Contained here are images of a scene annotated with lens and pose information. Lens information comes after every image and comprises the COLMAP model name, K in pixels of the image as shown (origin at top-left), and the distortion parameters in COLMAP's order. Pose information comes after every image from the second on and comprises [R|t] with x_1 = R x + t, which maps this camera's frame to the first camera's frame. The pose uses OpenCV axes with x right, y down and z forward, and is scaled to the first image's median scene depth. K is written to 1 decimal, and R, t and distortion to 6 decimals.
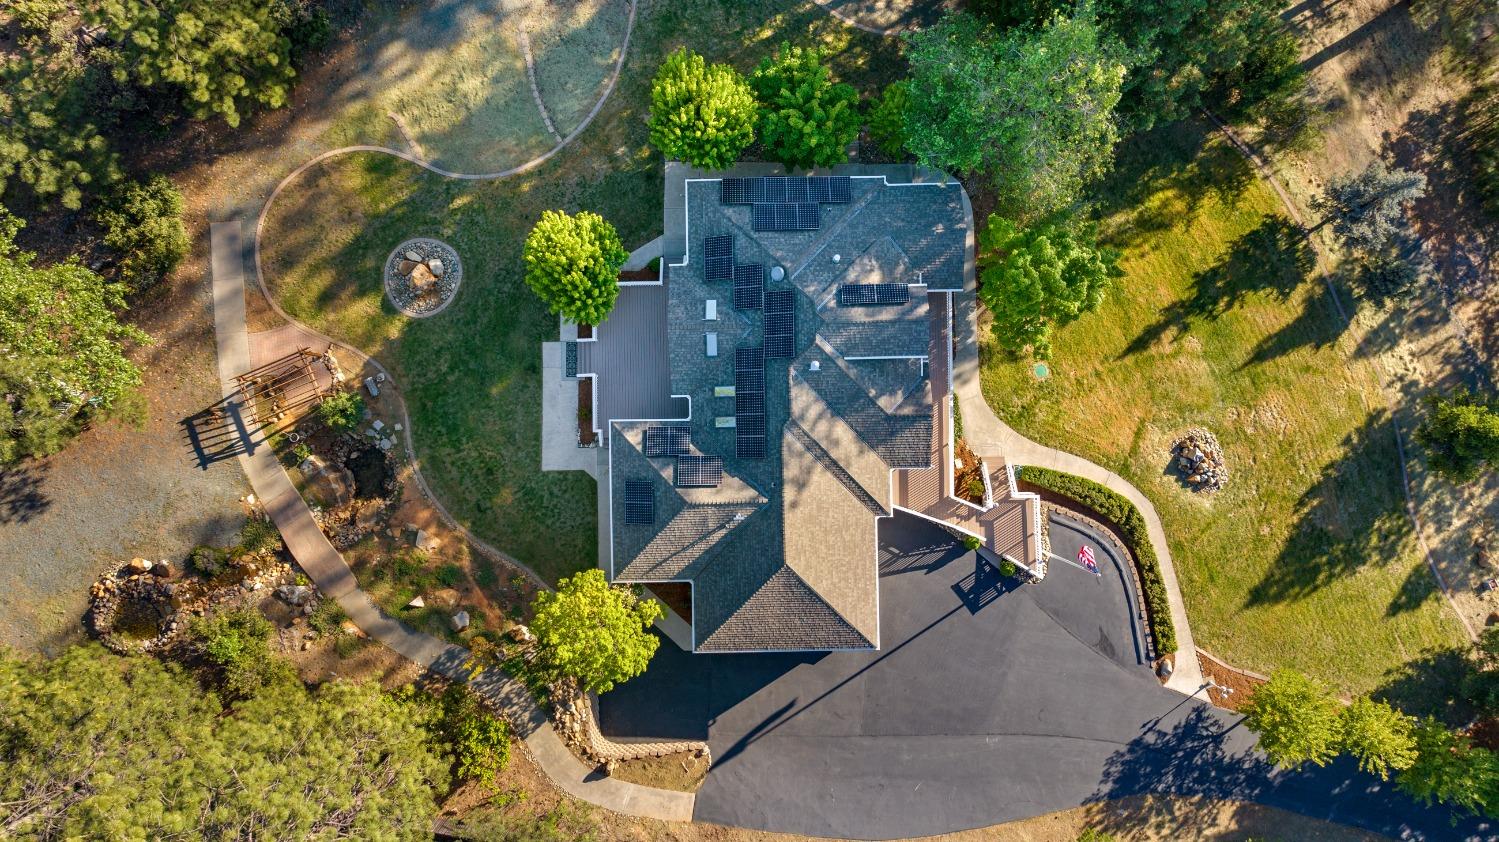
lens RADIAL K [[1047.7, 0, 761.5], [0, 1047.7, 416.8], [0, 0, 1]] dist [-0.027938, 0.025026]
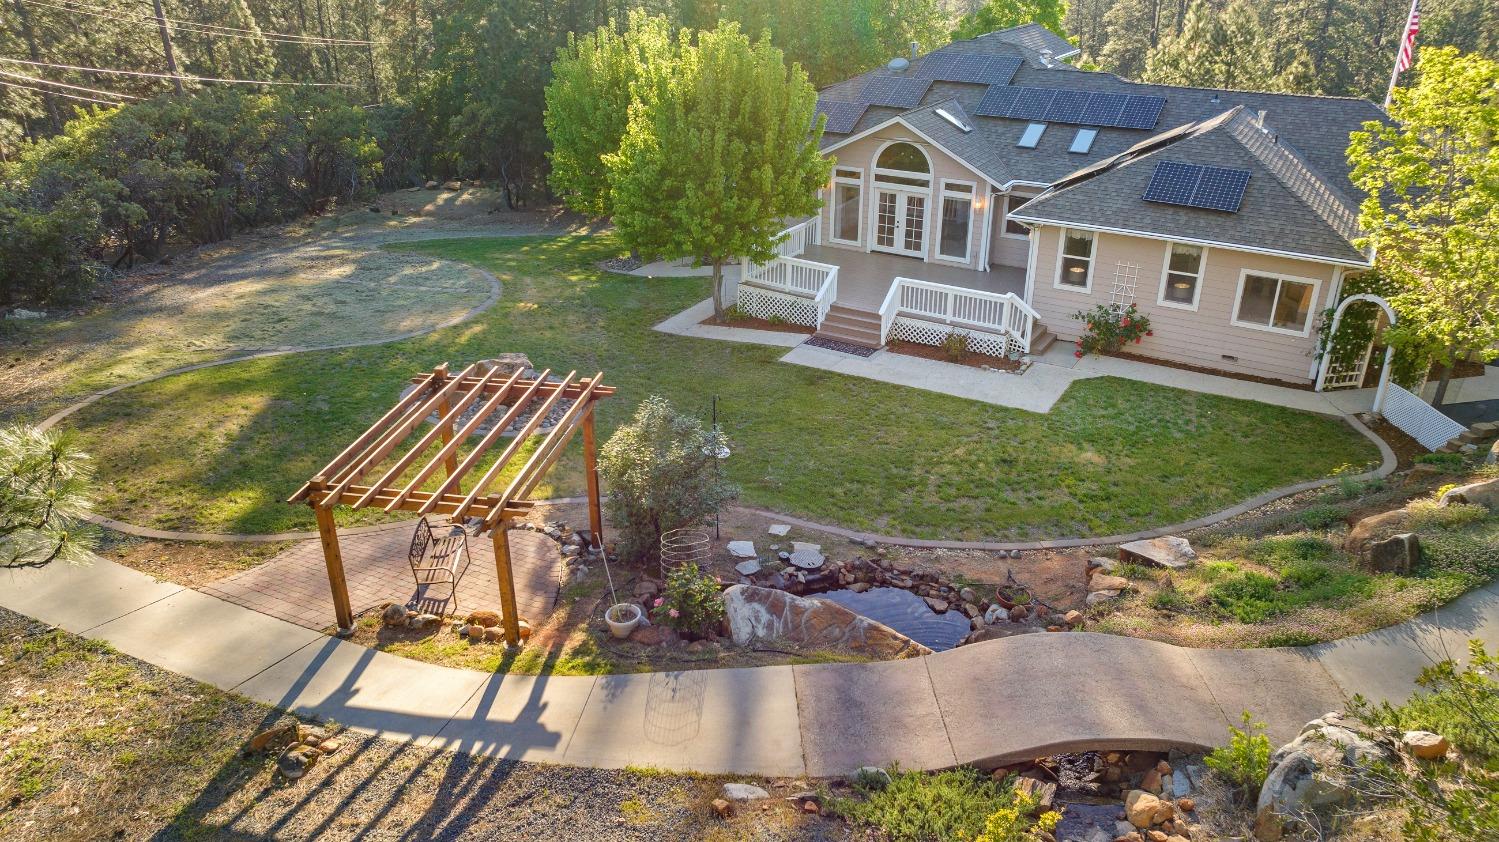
lens RADIAL K [[1047.7, 0, 751.1], [0, 1047.7, 419.8], [0, 0, 1]] dist [-0.027938, 0.025026]
pose [[0.529836, -0.351301, 0.771921, -0.591852], [0.847965, 0.235670, -0.474779, 0.149029], [-0.015128, 0.906117, 0.422757, 0.830700]]
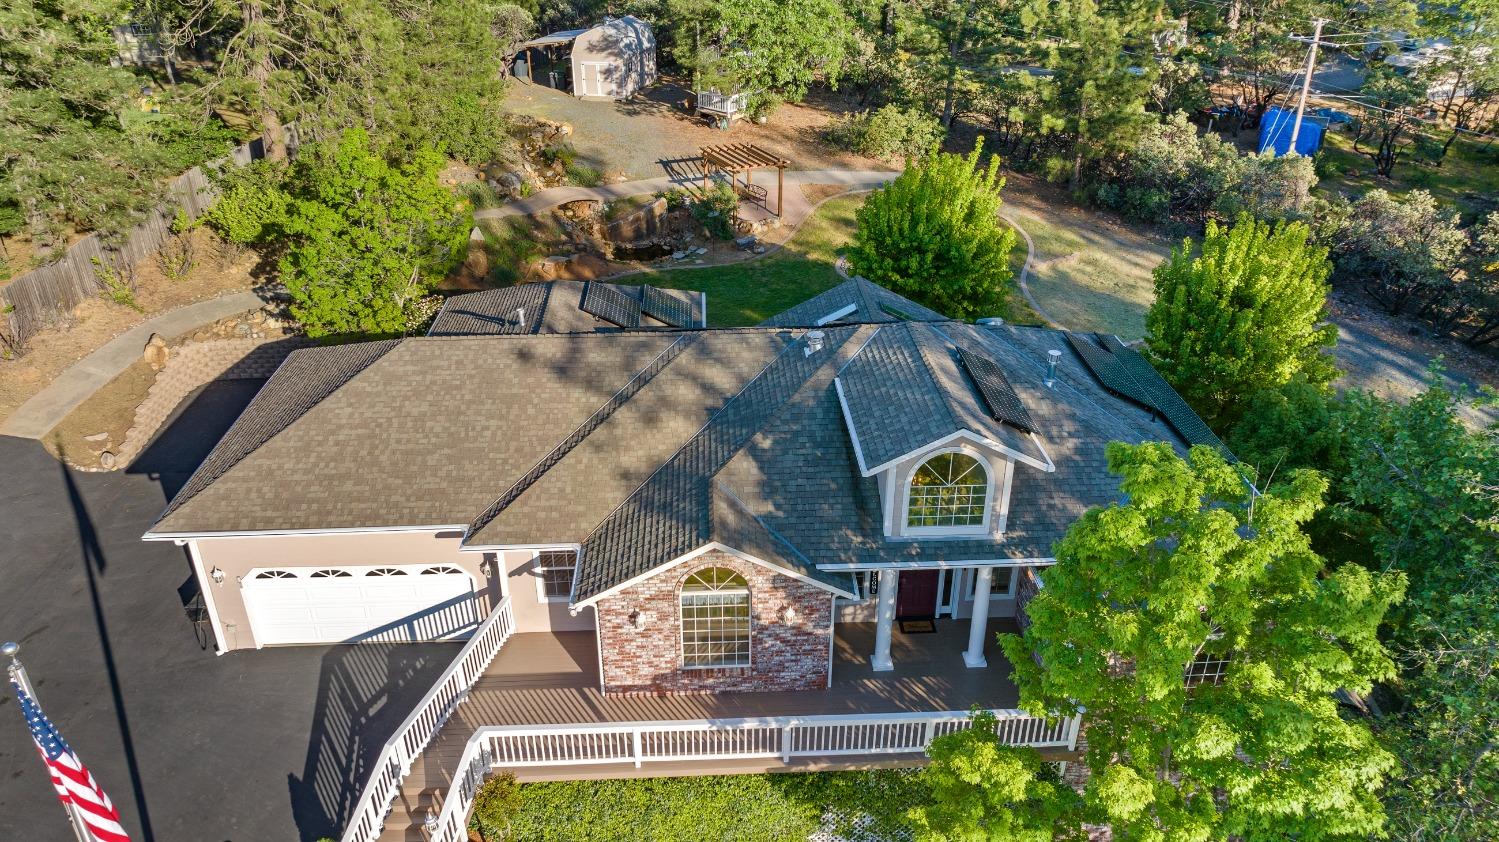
lens RADIAL K [[1047.7, 0, 754.3], [0, 1047.7, 418.8], [0, 0, 1]] dist [-0.027938, 0.025026]
pose [[0.038379, 0.467670, -0.883069, 0.432904], [-0.999175, 0.029686, -0.027703, -0.007179], [0.013259, 0.883404, 0.468424, 0.725933]]
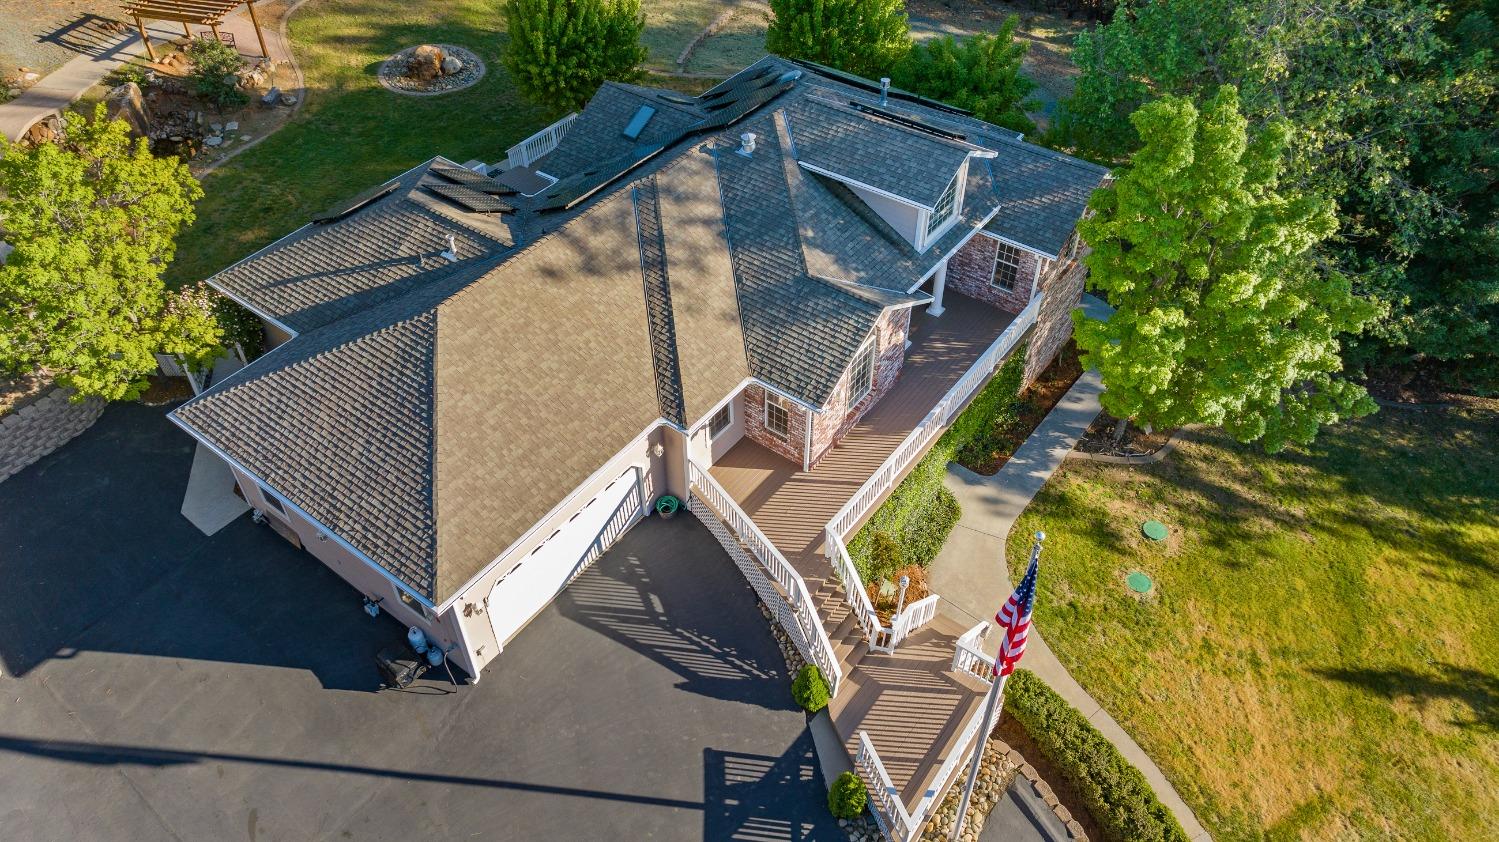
lens RADIAL K [[1047.7, 0, 751.8], [0, 1047.7, 421.2], [0, 0, 1]] dist [-0.027938, 0.025026]
pose [[0.794600, 0.419072, -0.439306, 0.321668], [-0.607075, 0.558513, -0.565265, 0.310404], [0.008471, 0.715851, 0.698202, 0.643901]]
